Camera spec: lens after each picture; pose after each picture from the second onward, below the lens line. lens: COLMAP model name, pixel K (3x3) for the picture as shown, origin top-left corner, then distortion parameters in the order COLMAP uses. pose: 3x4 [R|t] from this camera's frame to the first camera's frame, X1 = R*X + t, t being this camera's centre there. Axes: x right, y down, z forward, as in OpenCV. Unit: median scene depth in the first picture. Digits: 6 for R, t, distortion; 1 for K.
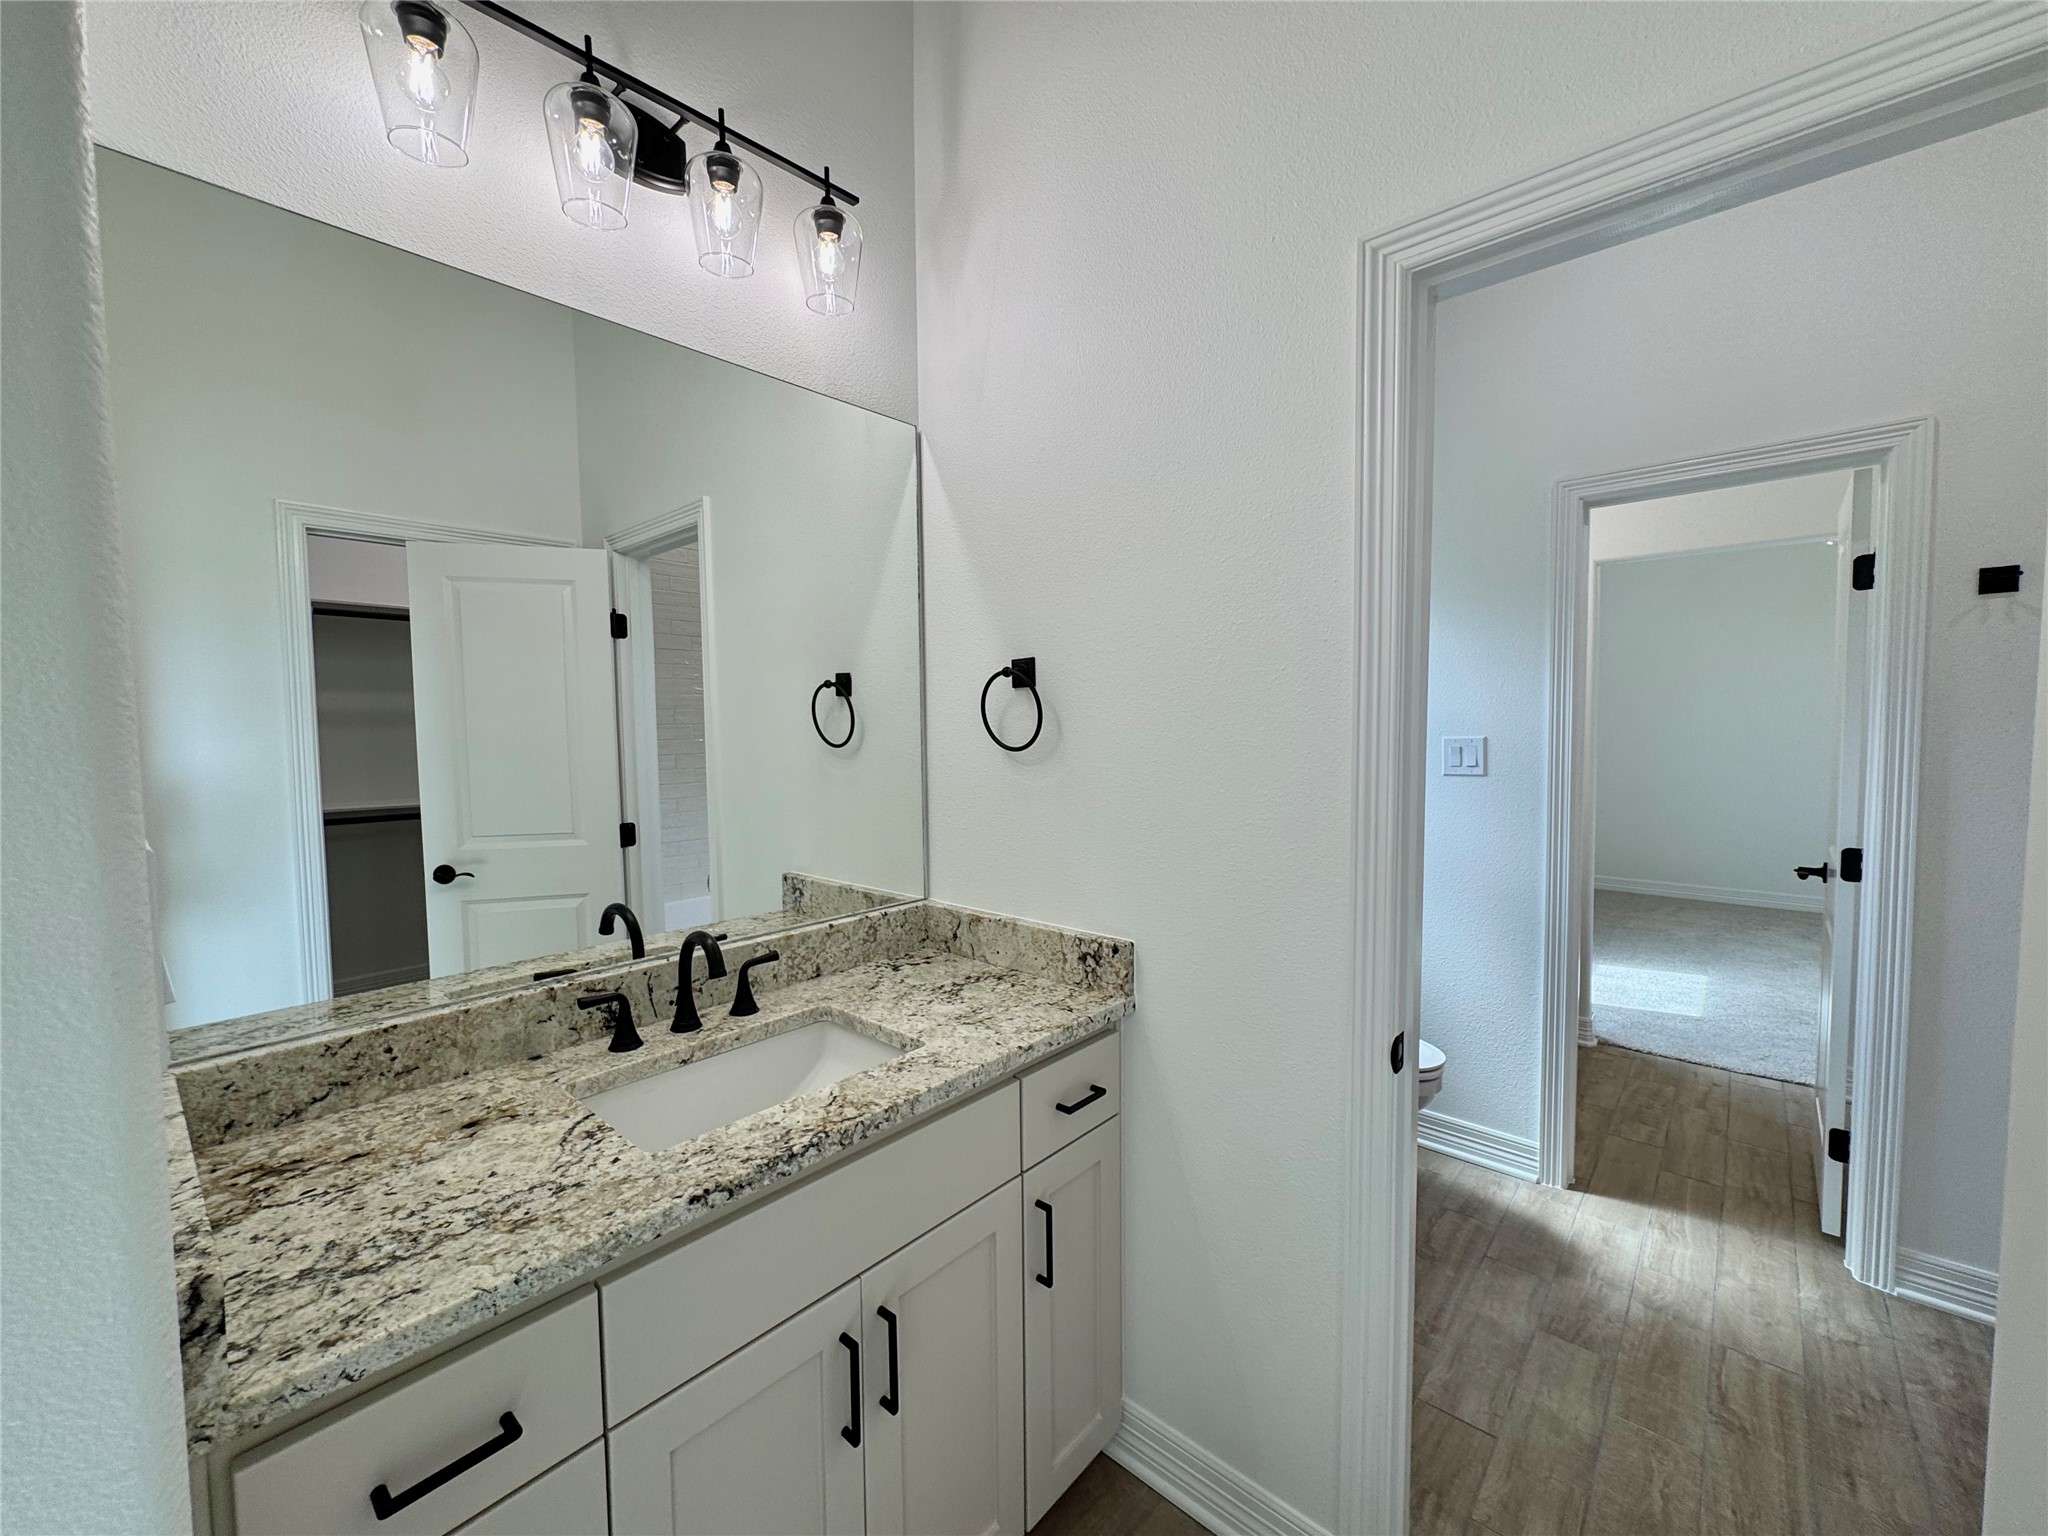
lens RADIAL K [[816.0, 0, 1022.4], [0, 816.0, 769.5], [0, 0, 1]] dist [0.000584, 0.000670]
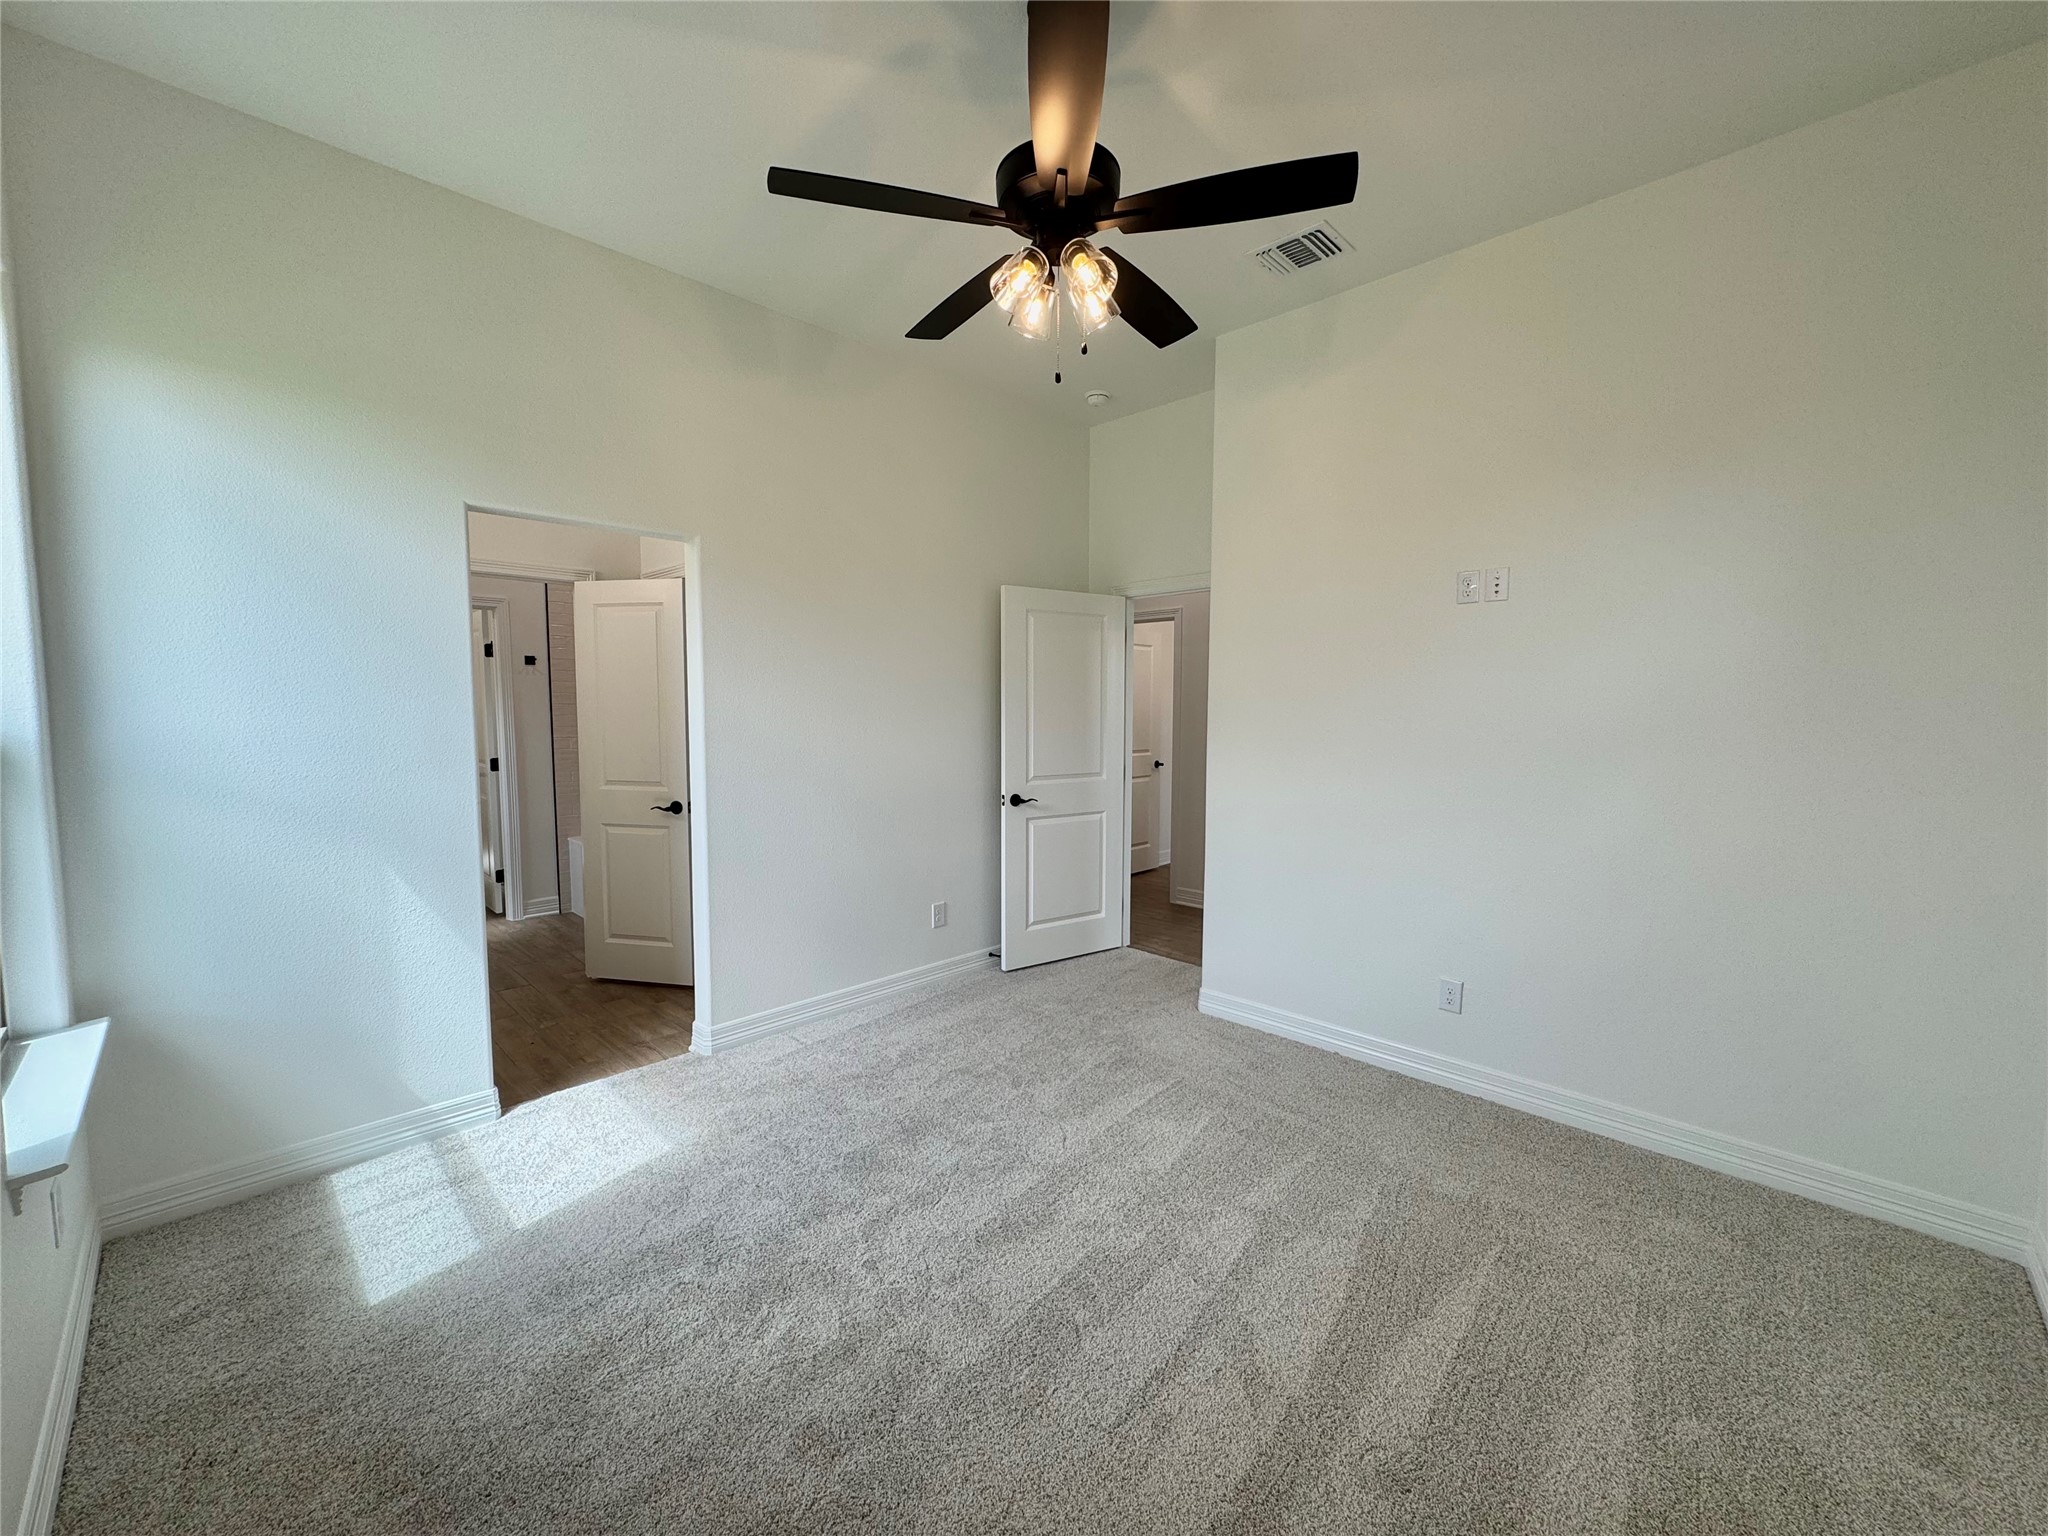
lens RADIAL K [[816.0, 0, 1022.4], [0, 816.0, 769.5], [0, 0, 1]] dist [0.000584, 0.000670]
pose [[0.058280, -0.065285, 0.996163, -1.521401], [0.055390, 0.996534, 0.062069, 0.068574], [-0.996762, 0.051560, 0.061694, -0.850518]]
